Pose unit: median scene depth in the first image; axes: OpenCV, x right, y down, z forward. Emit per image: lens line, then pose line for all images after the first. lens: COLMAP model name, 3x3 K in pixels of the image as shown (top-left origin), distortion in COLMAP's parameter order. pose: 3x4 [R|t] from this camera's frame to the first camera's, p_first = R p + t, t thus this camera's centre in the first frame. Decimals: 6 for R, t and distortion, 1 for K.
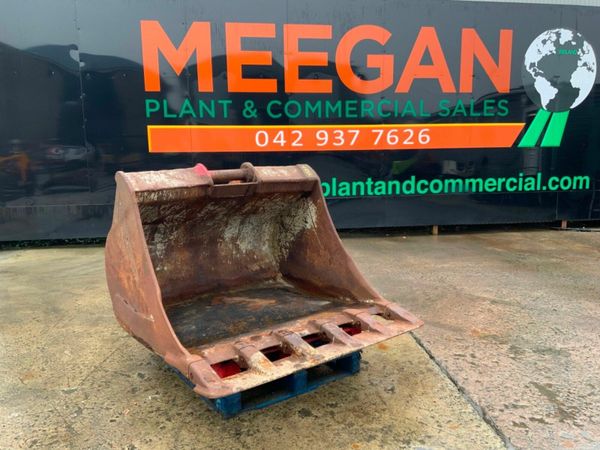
lens RADIAL K [[494.4, 0, 300.0], [0, 494.4, 225.0], [0, 0, 1]] dist [0.119289, -0.240786]
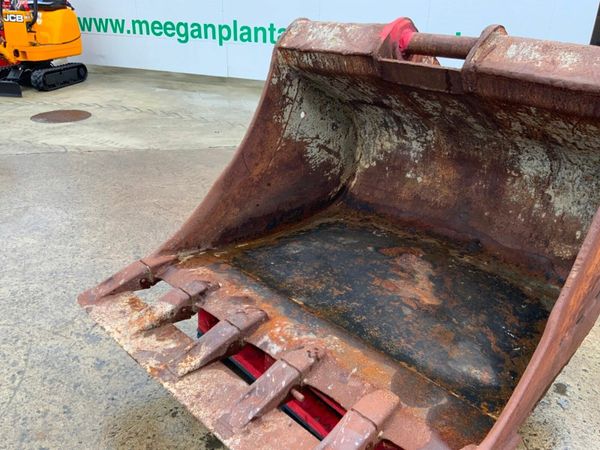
lens RADIAL K [[494.4, 0, 300.0], [0, 494.4, 225.0], [0, 0, 1]] dist [0.119289, -0.240786]
pose [[0.143163, 0.438316, -0.887347, 0.342805], [-0.185241, 0.892605, 0.411026, -0.108529], [0.972209, 0.105530, 0.208982, 0.685721]]
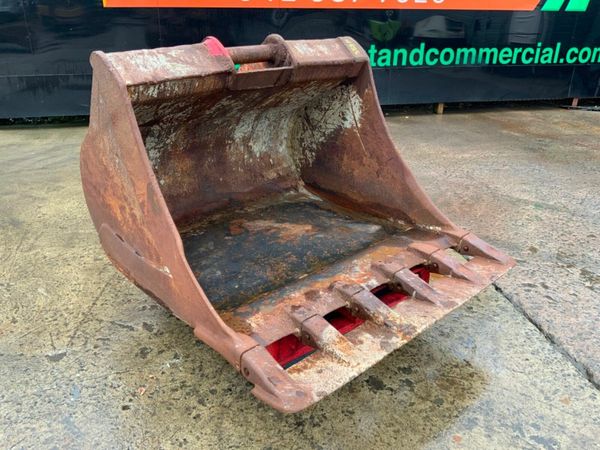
lens RADIAL K [[494.4, 0, 300.0], [0, 494.4, 225.0], [0, 0, 1]] dist [0.119289, -0.240786]
pose [[0.996258, -0.012306, 0.085547, -0.124785], [-0.010911, 0.963983, 0.265739, -0.051814], [-0.085736, -0.265678, 0.960242, 0.236279]]
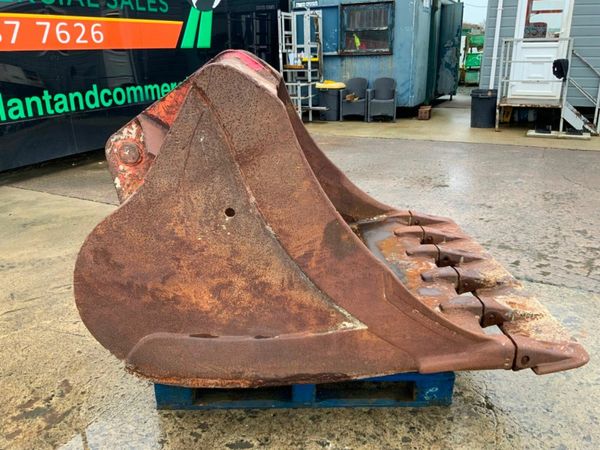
lens RADIAL K [[502.1, 0, 301.5], [0, 502.1, 221.7], [0, 0, 1]] dist [0.038798, -0.077450]
pose [[0.579938, -0.265000, 0.770355, -0.550191], [0.139925, 0.963964, 0.226263, -0.049983], [-0.802554, -0.023427, 0.596119, 0.525099]]
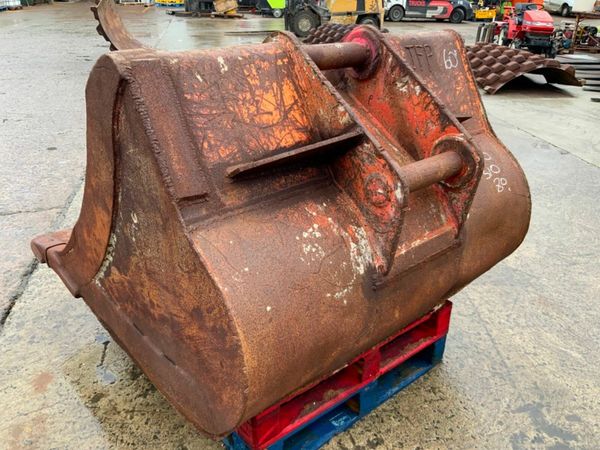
lens RADIAL K [[496.9, 0, 300.0], [0, 496.9, 225.0], [0, 0, 1]] dist [0.123089, -0.210269]
pose [[-0.996549, 0.027177, -0.078430, -0.079474], [-0.022777, 0.819077, 0.573232, -0.217525], [0.079819, 0.573040, -0.815631, 1.326313]]
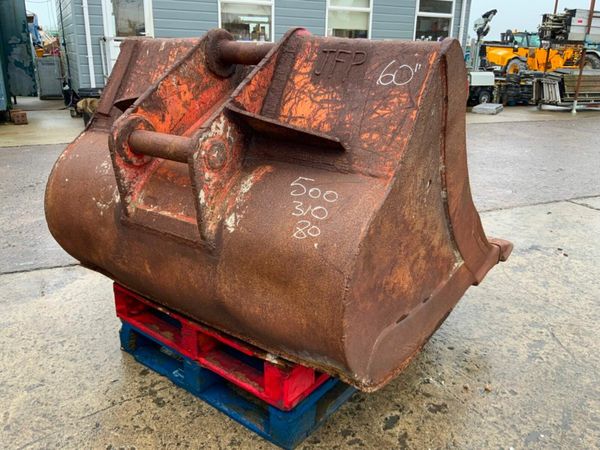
lens RADIAL K [[496.9, 0, 300.0], [0, 496.9, 225.0], [0, 0, 1]] dist [0.123089, -0.210269]
pose [[-0.295100, -0.304634, 0.905602, -0.626781], [0.130778, 0.926013, 0.354116, -0.103890], [-0.946474, 0.222933, -0.233427, 1.007513]]
